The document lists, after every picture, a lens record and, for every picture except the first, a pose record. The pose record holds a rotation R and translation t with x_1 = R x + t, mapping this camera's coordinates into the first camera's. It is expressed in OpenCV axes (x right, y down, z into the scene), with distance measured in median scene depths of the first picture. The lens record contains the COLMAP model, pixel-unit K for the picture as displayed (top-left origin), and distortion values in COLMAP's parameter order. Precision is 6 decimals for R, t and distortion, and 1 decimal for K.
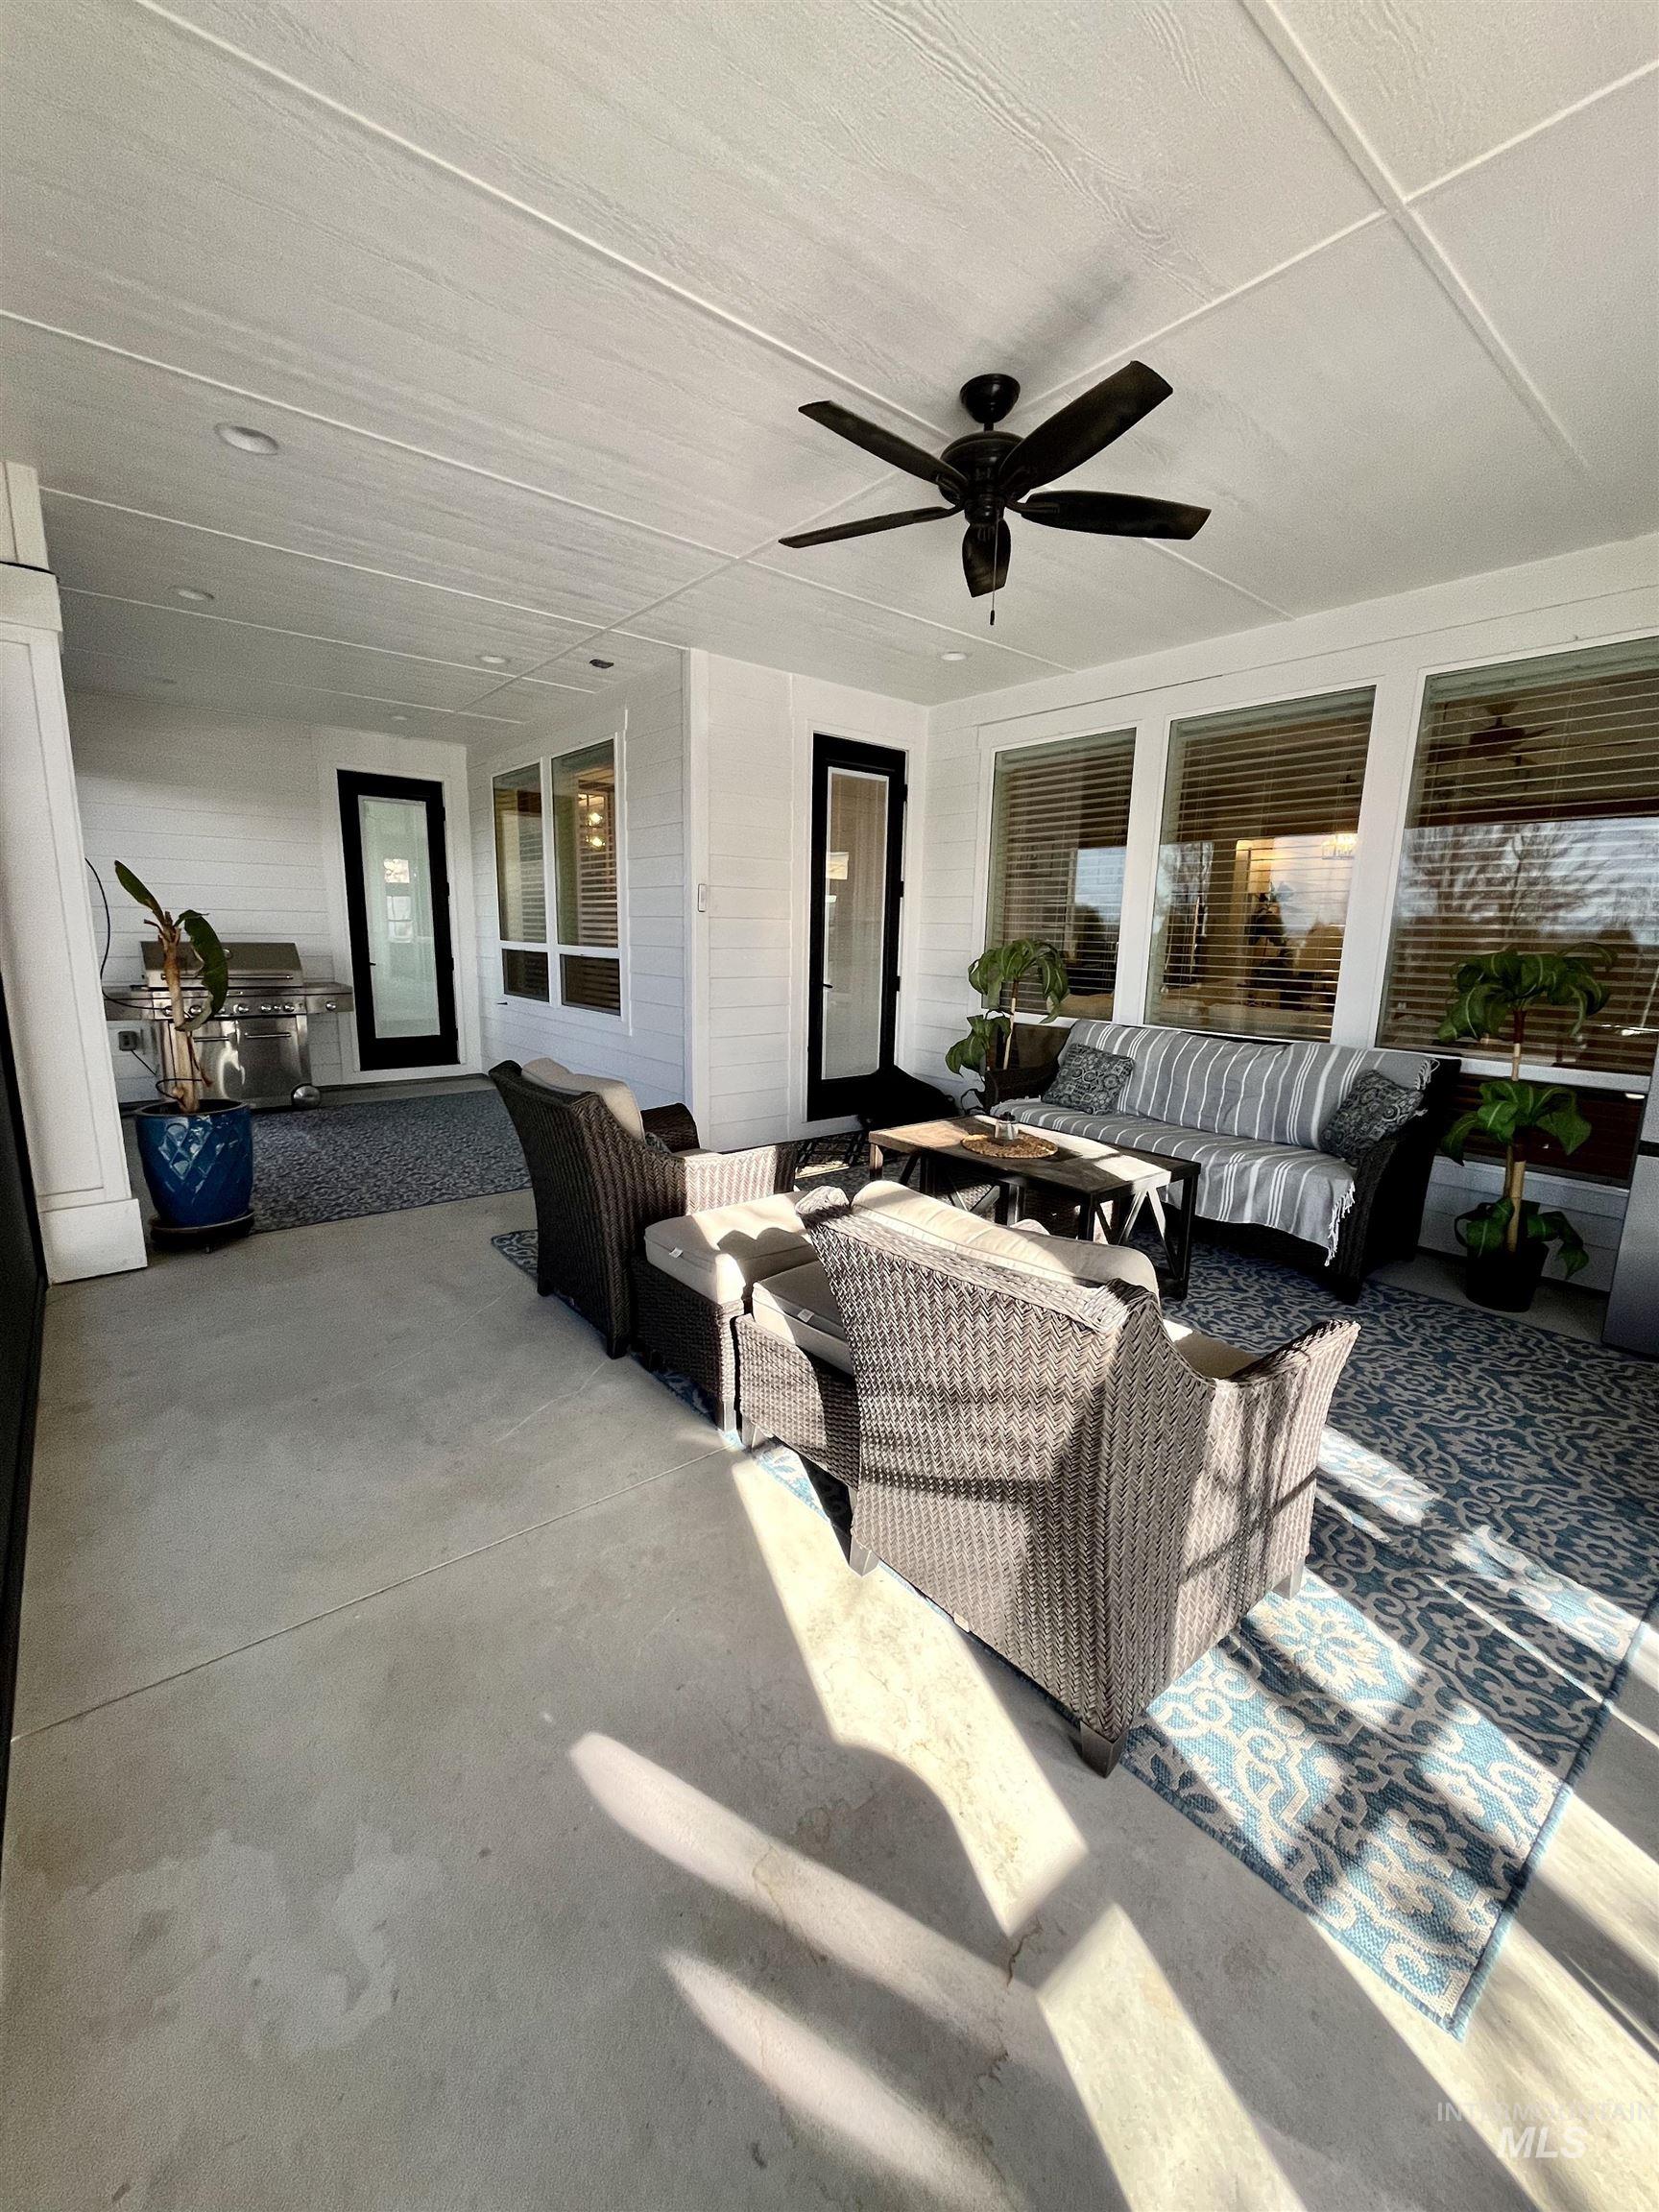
lens RADIAL K [[884.4, 0, 829.5], [0, 884.4, 1106.0], [0, 0, 1]] dist [-0.001853, -0.000511]
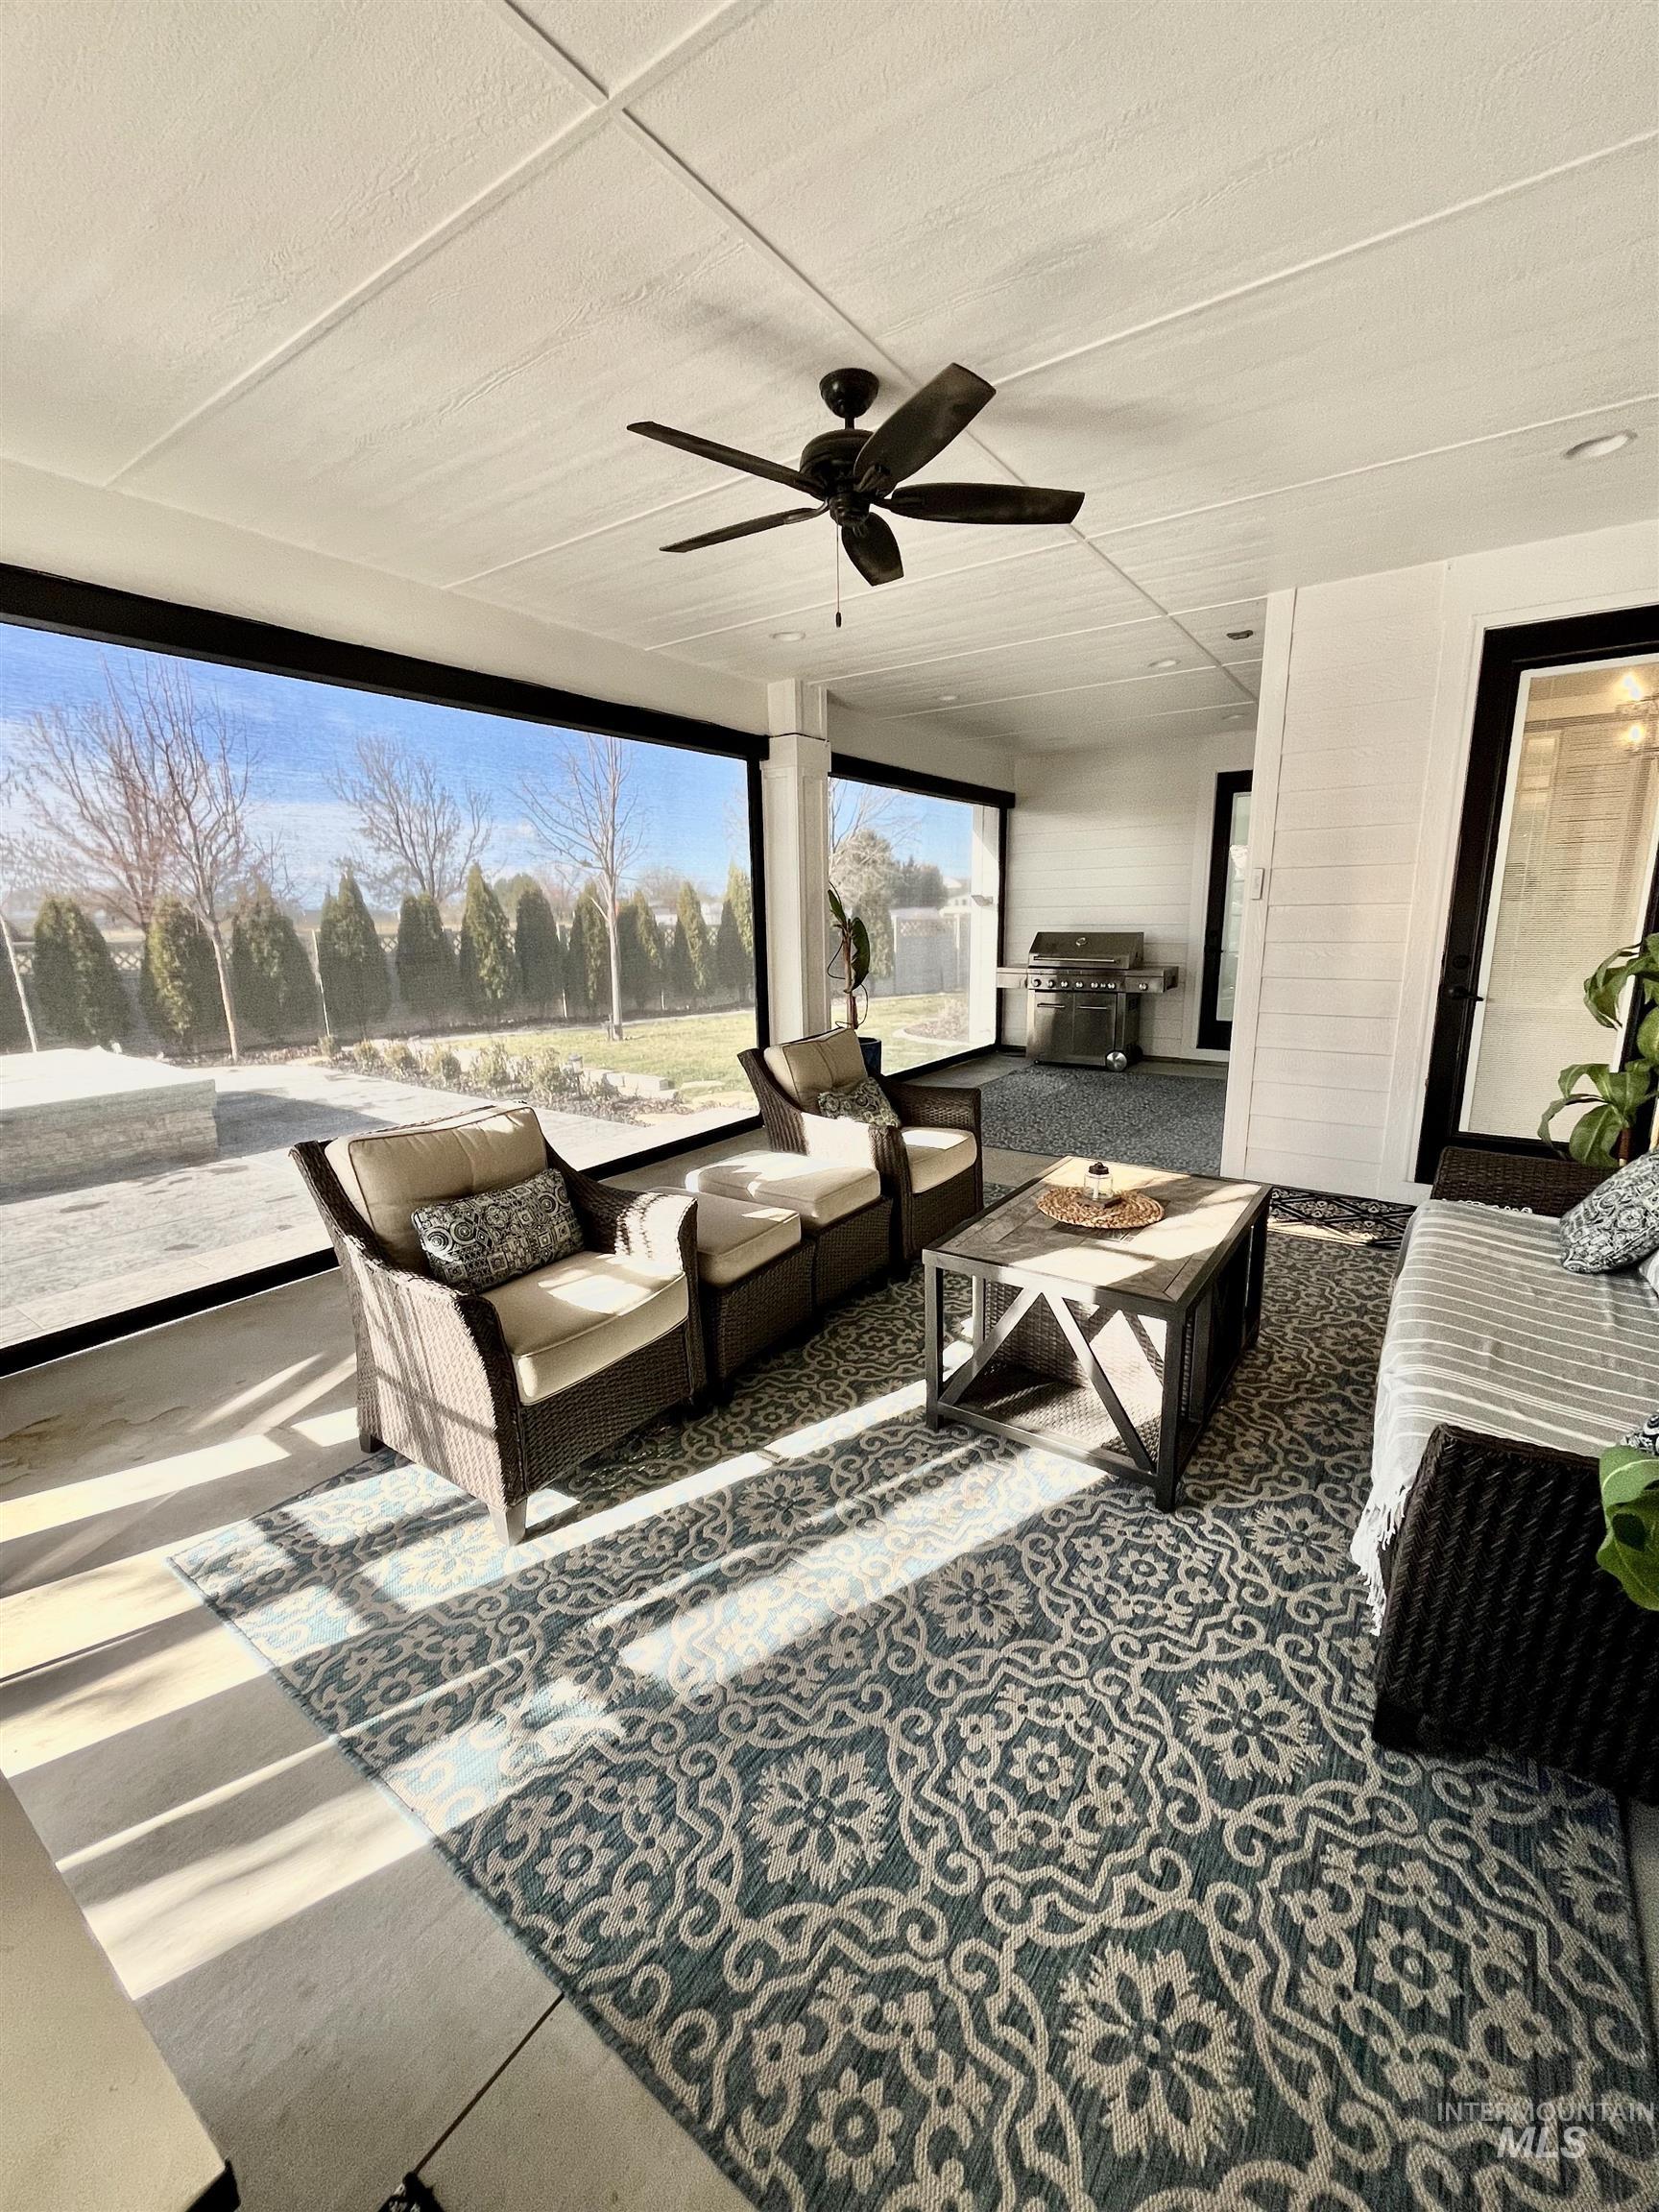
lens RADIAL K [[884.4, 0, 829.5], [0, 884.4, 1106.0], [0, 0, 1]] dist [-0.001853, -0.000511]
pose [[0.273160, 0.184009, -0.944206, 1.459399], [-0.163583, 0.976125, 0.142904, -0.192609], [0.947958, 0.115420, 0.296738, 0.913554]]
